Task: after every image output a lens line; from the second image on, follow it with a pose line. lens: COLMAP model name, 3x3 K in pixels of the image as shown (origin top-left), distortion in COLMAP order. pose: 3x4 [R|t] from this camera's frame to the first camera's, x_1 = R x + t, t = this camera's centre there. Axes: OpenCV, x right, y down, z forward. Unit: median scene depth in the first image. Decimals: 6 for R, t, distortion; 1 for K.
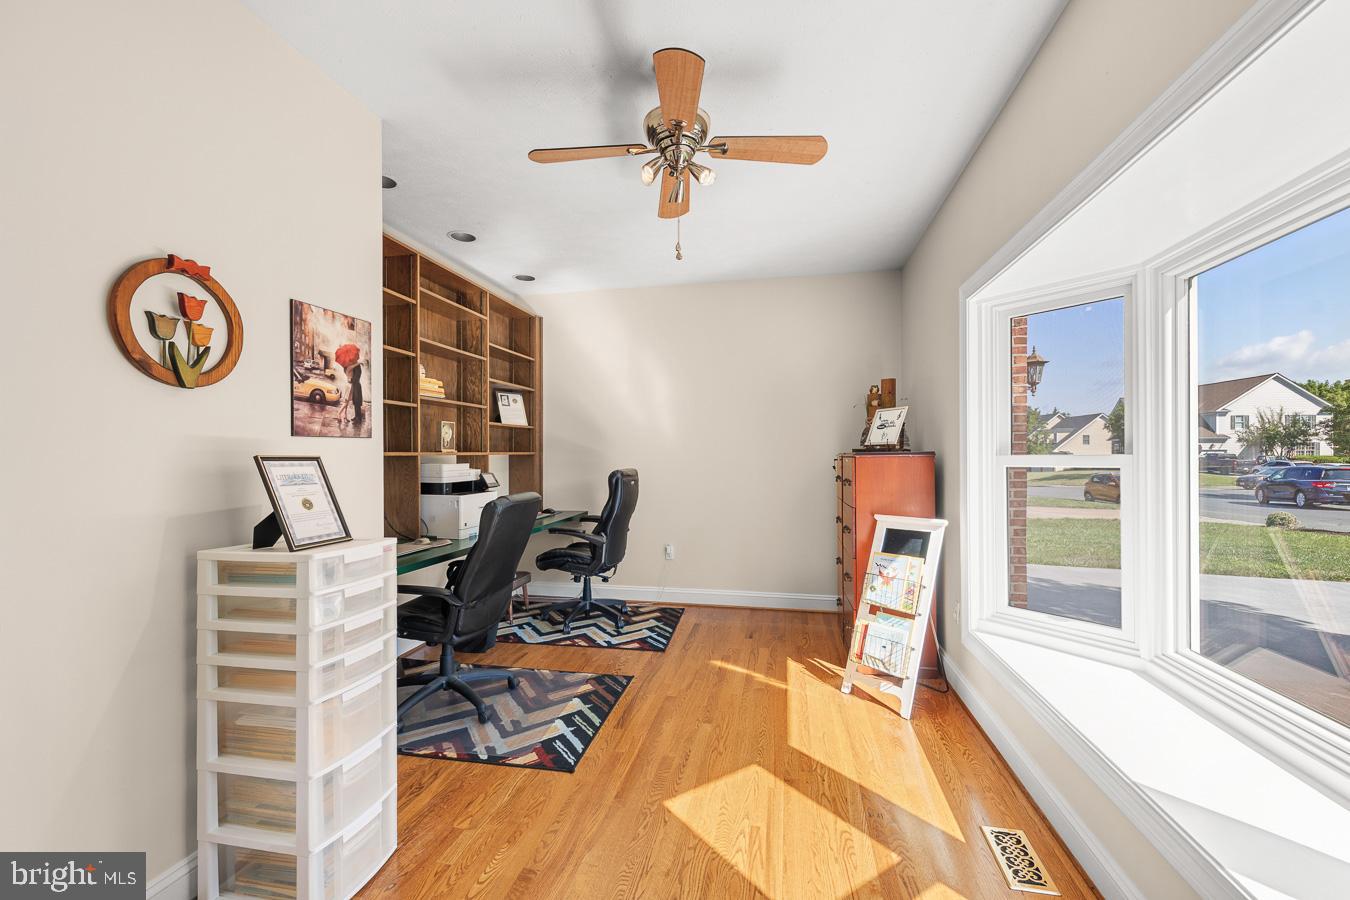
lens RADIAL K [[547.3, 0, 677.6], [0, 547.3, 455.6], [0, 0, 1]] dist [0.008184, -0.005103]
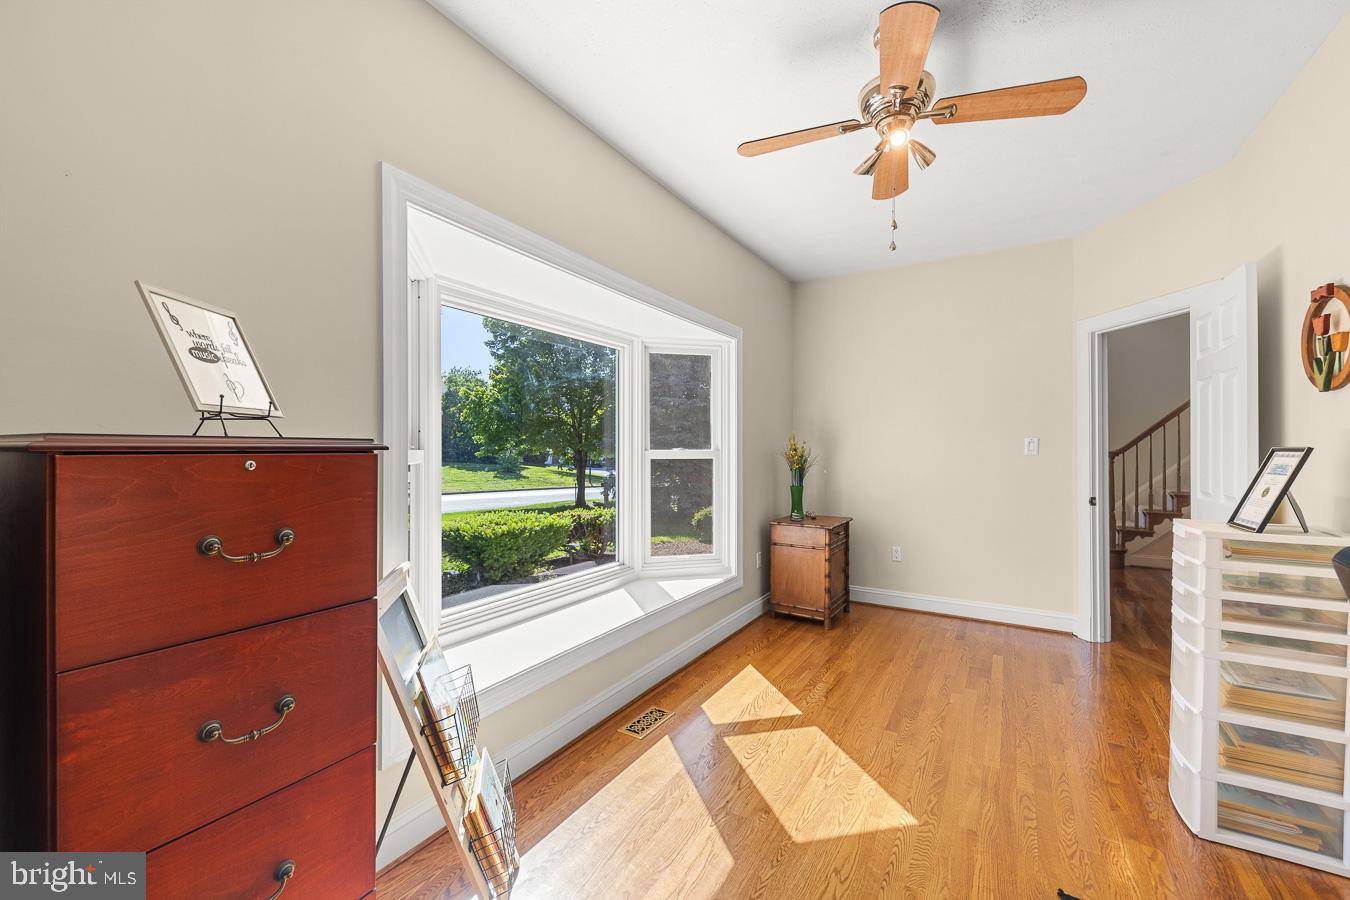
lens RADIAL K [[547.3, 0, 677.6], [0, 547.3, 456.5], [0, 0, 1]] dist [0.008184, -0.005103]
pose [[-0.943800, 0.015235, 0.330165, 0.042728], [0.013242, 0.999878, -0.008282, 0.032116], [-0.330251, -0.003445, -0.943887, 2.223910]]
